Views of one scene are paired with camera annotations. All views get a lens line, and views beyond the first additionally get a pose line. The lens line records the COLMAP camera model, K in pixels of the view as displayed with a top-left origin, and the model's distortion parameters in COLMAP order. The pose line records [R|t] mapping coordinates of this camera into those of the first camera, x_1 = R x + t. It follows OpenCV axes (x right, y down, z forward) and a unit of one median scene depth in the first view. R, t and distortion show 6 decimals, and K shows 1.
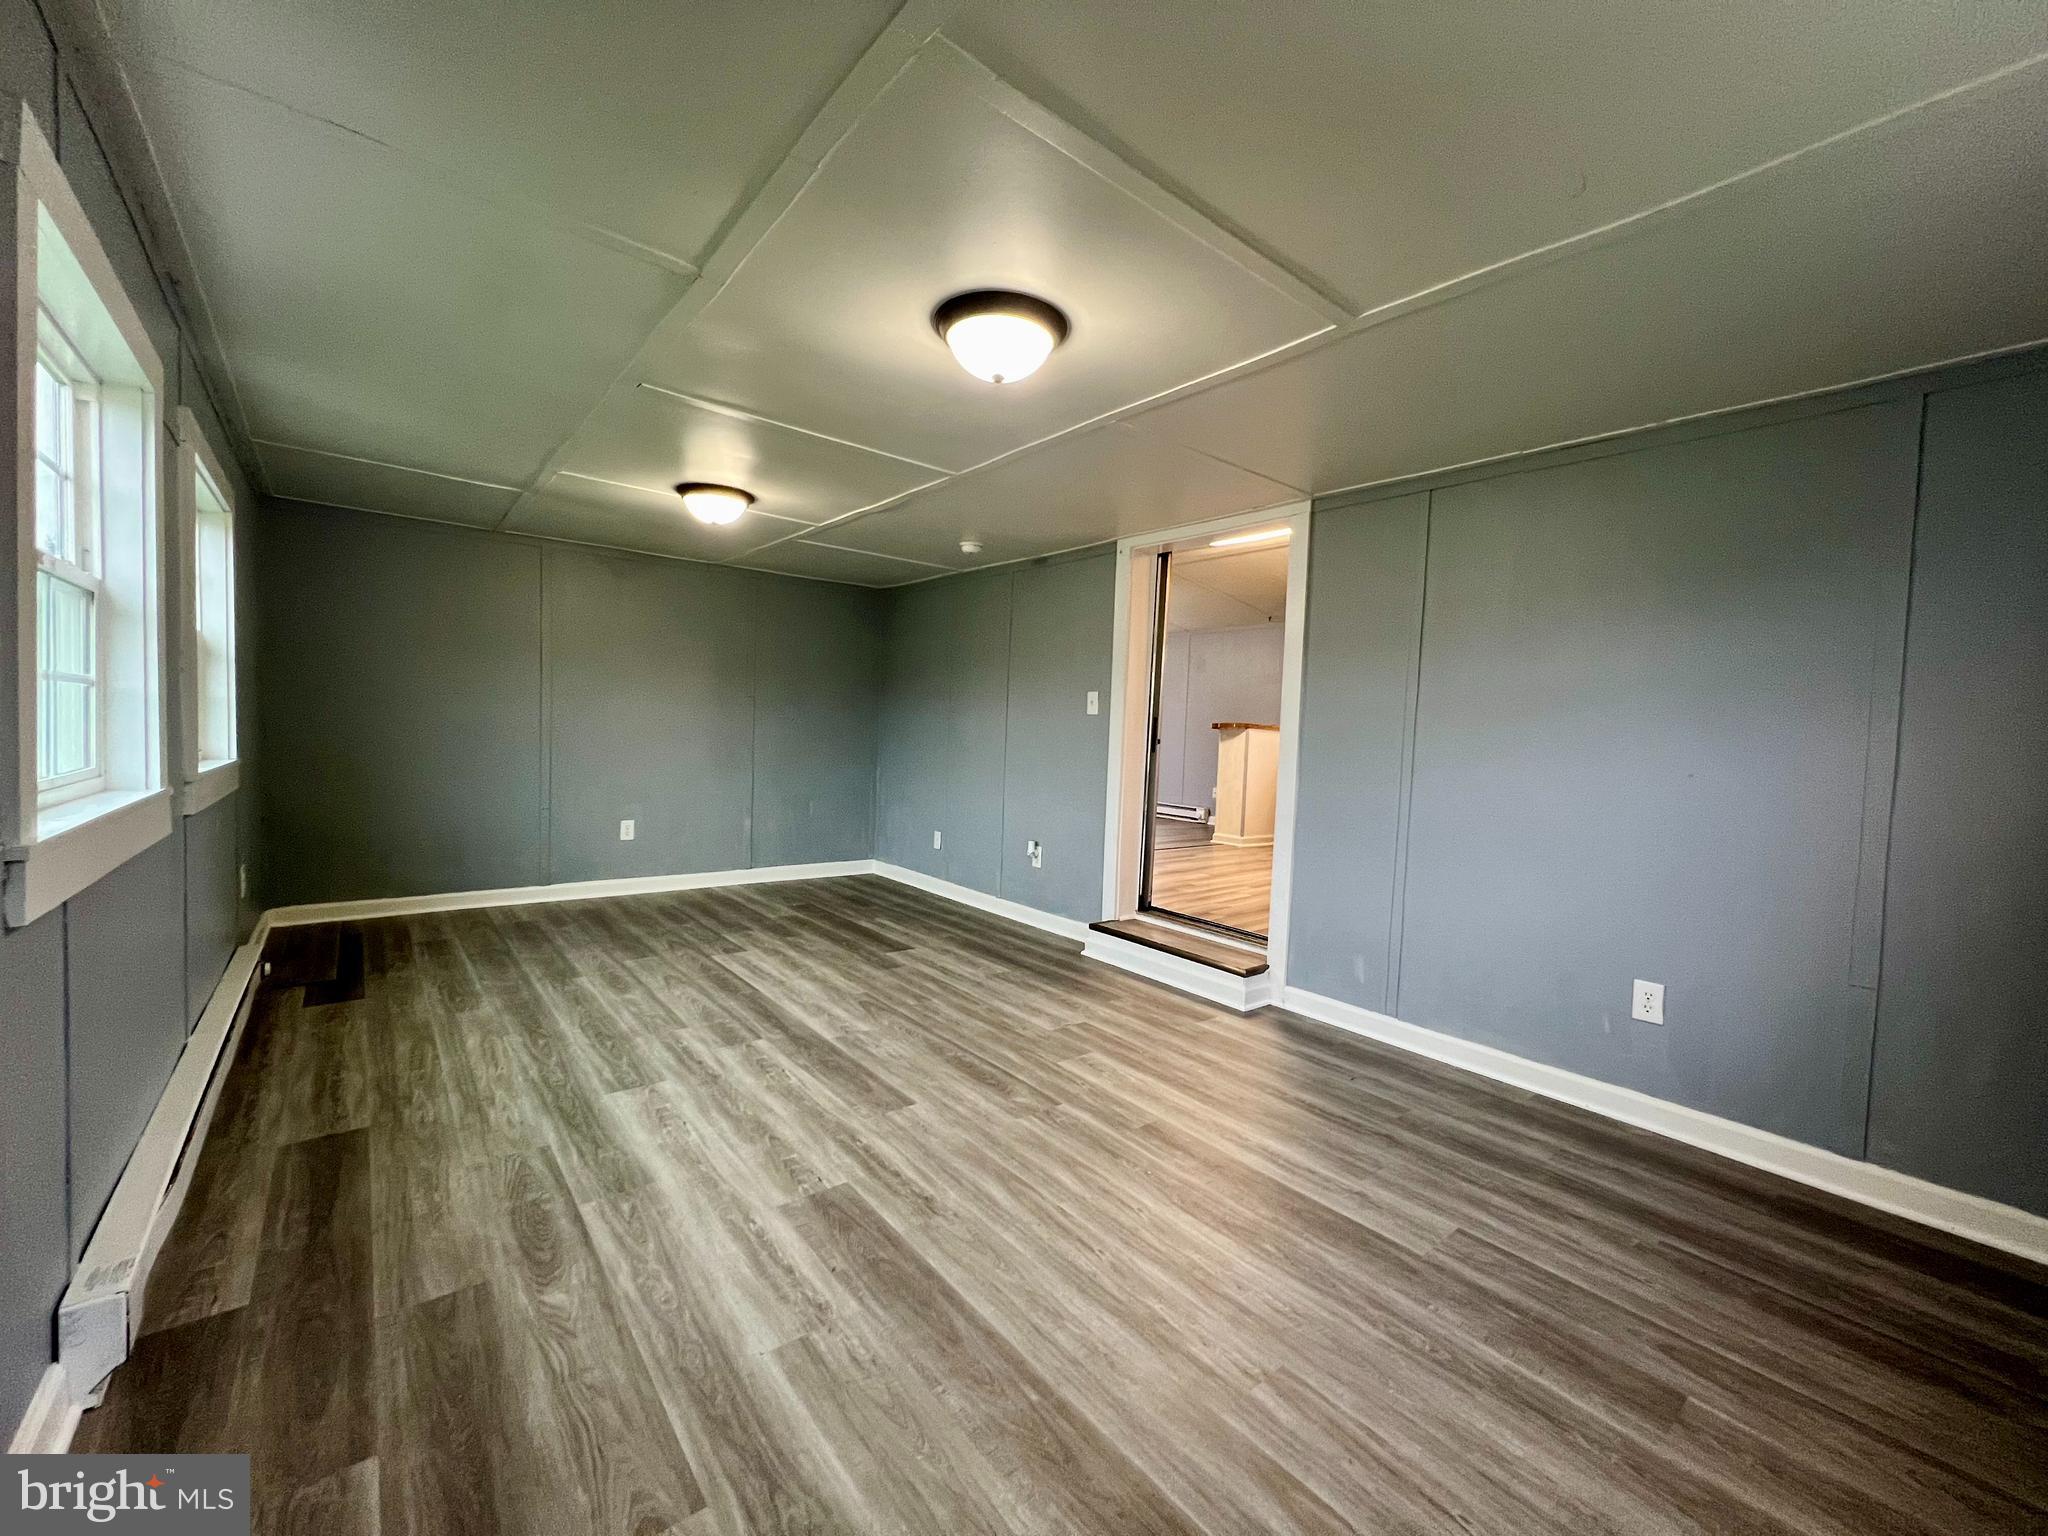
lens RADIAL K [[819.5, 0, 1018.8], [0, 819.5, 774.5], [0, 0, 1]] dist [-0.001463, 0.000079]
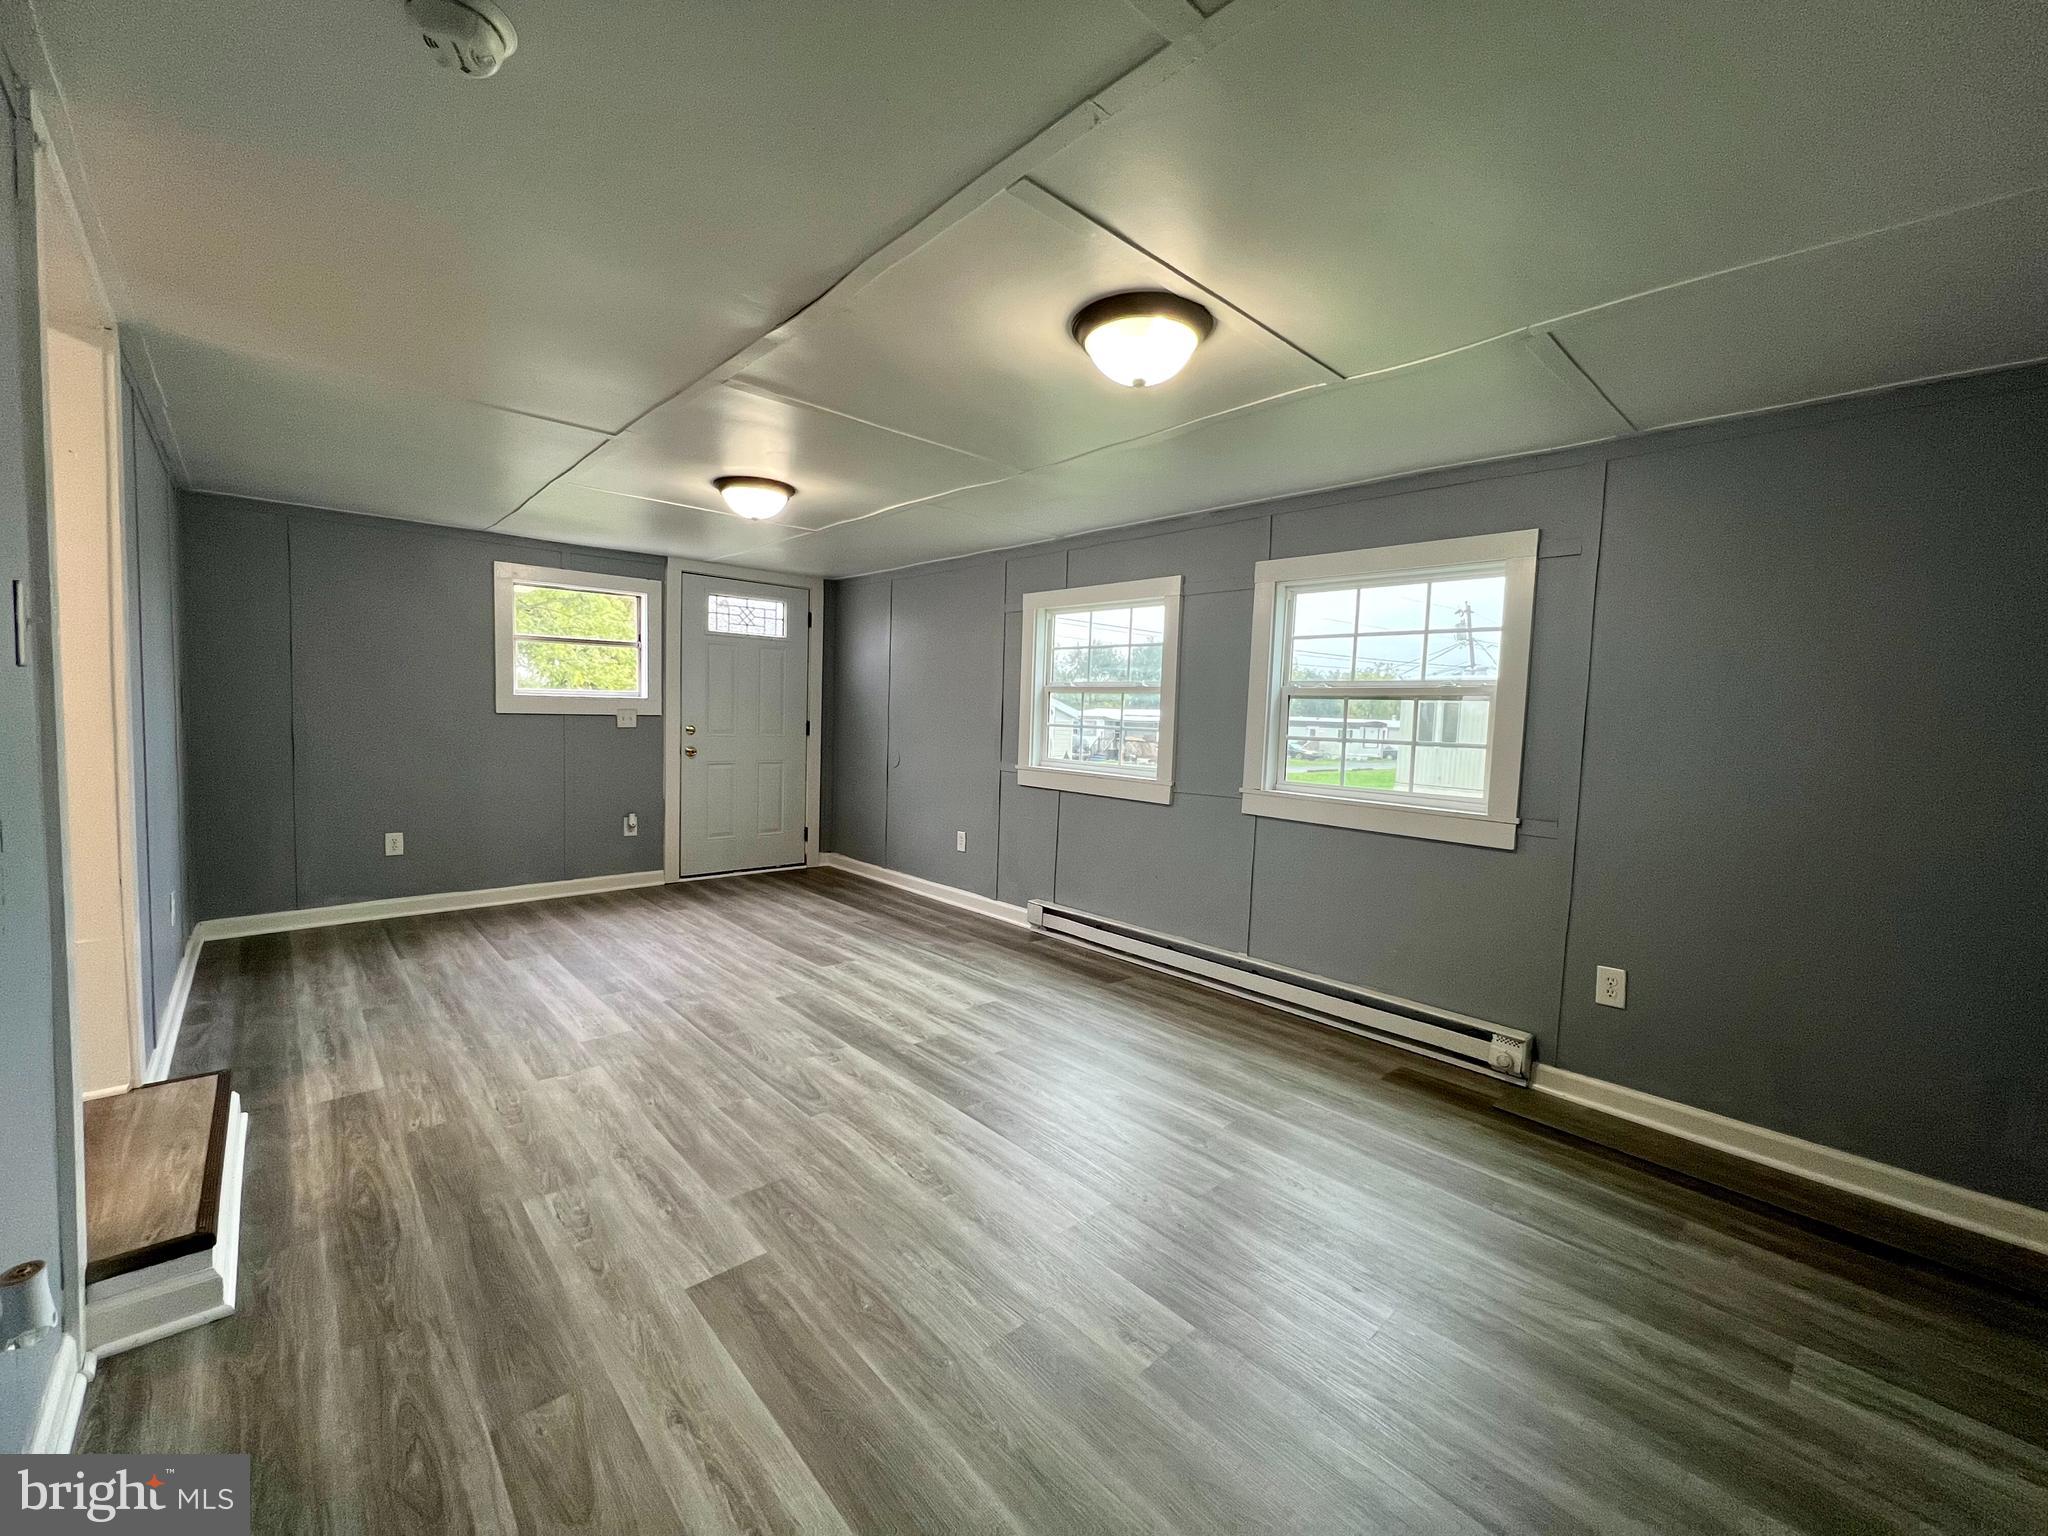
lens RADIAL K [[819.0, 0, 1019.5], [0, 819.0, 768.1], [0, 0, 1]] dist [-0.001928, 0.000158]
pose [[-0.995379, -0.069024, -0.066749, -0.387504], [-0.076221, 0.990771, 0.112082, -0.160170], [0.058397, 0.116652, -0.991455, 2.183870]]
